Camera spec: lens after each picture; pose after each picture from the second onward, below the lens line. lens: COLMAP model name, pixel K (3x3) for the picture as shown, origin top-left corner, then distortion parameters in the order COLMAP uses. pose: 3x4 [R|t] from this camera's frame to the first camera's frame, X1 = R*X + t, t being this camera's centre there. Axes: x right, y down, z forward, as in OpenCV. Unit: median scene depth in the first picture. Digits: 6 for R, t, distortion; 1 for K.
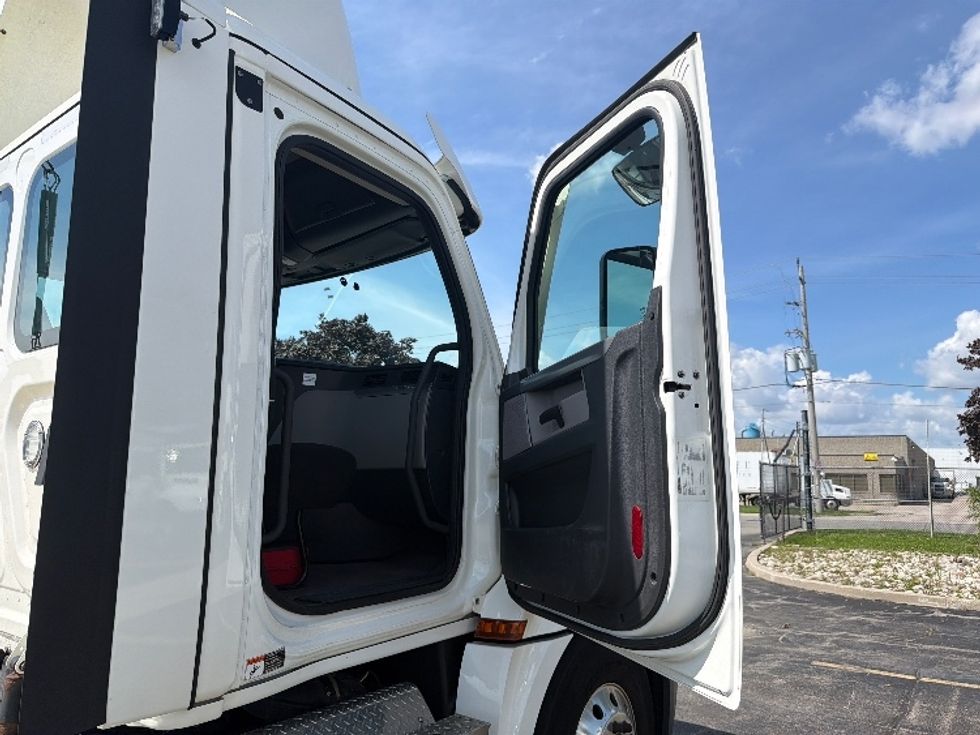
lens RADIAL K [[682.6, 0, 490.0], [0, 682.6, 367.5], [0, 0, 1]] dist [-0.001911, -0.002825]
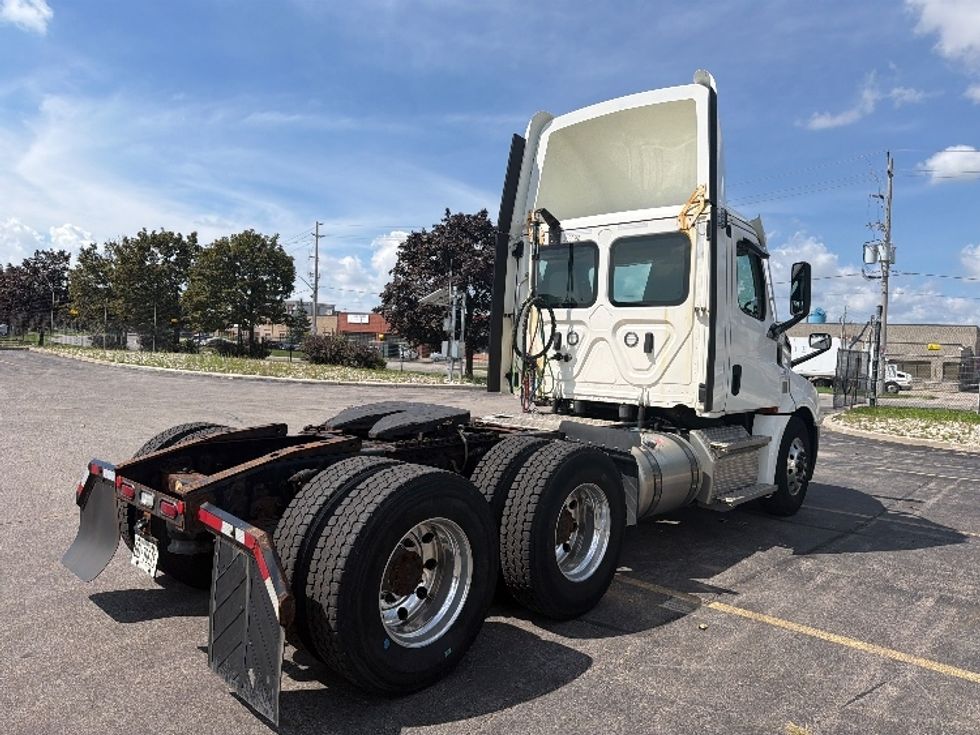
lens RADIAL K [[668.8, 0, 479.7], [0, 668.8, 371.2], [0, 0, 1]] dist [0.002876, -0.022666]
pose [[0.994823, 0.033587, -0.095910, -0.077639], [-0.015110, 0.982200, 0.187227, -0.021574], [0.100491, -0.184808, 0.977623, -0.149081]]
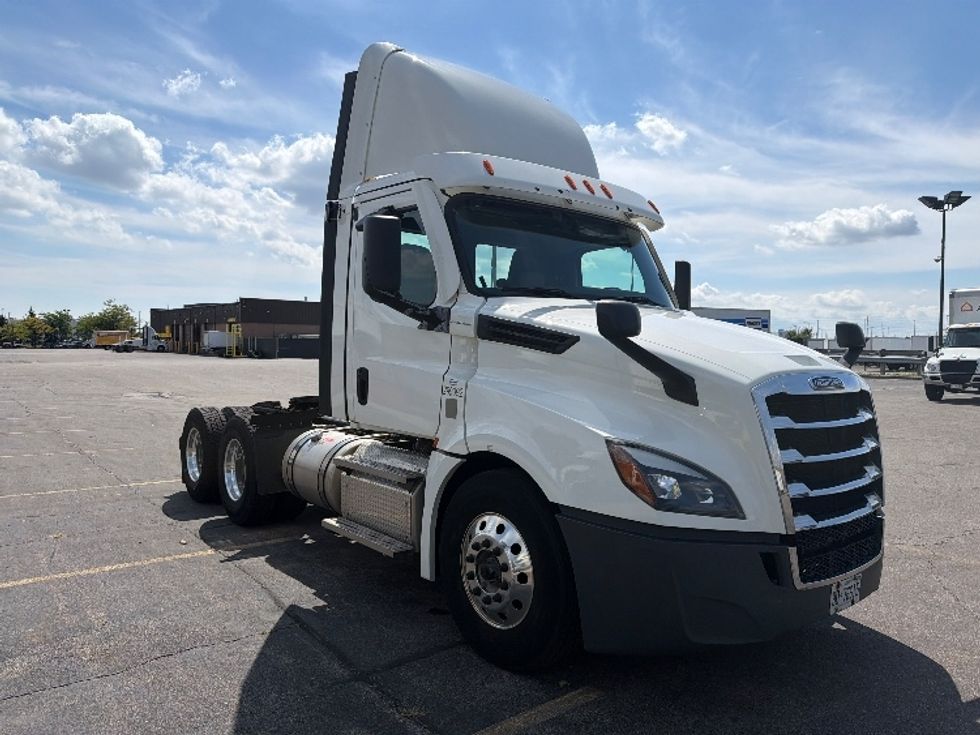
lens RADIAL K [[702.1, 0, 490.0], [0, 702.1, 367.5], [0, 0, 1]] dist [0.003526, -0.004510]
pose [[-0.216984, 0.009297, -0.976131, 0.149974], [0.135776, 0.990522, -0.020748, 0.022437], [0.966686, -0.137037, -0.216190, 0.133496]]
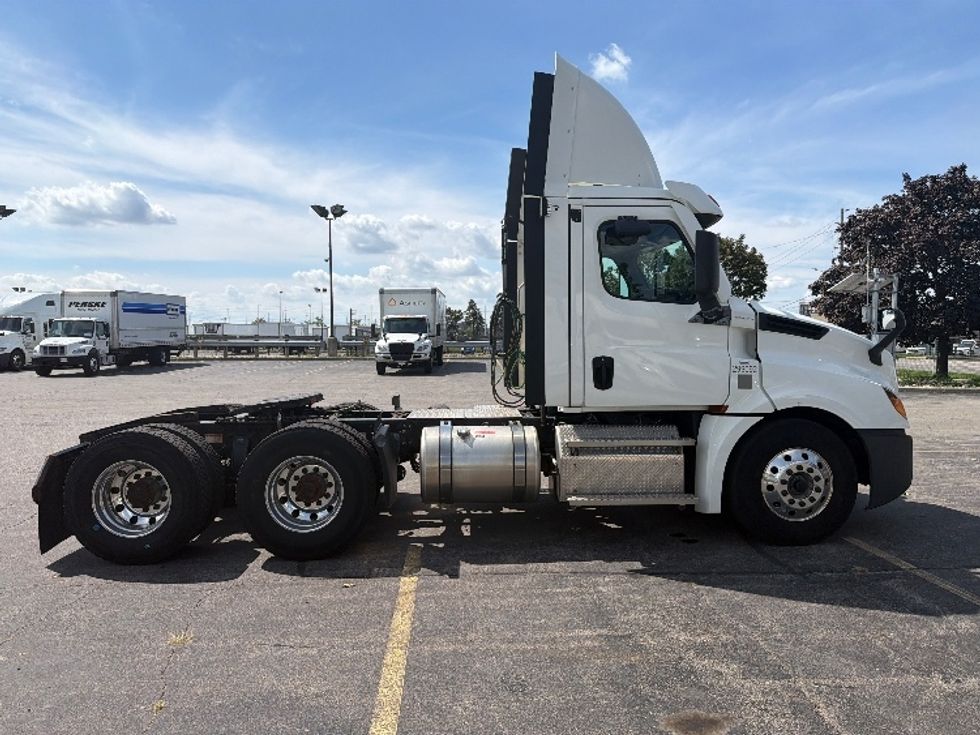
lens RADIAL K [[671.9, 0, 516.5], [0, 671.9, 383.7], [0, 0, 1]] dist [0.026049, -0.002599]
pose [[0.664231, 0.035128, -0.746702, 0.109961], [0.127243, 0.979004, 0.159247, -0.011901], [0.736618, -0.200789, 0.645815, -0.080952]]
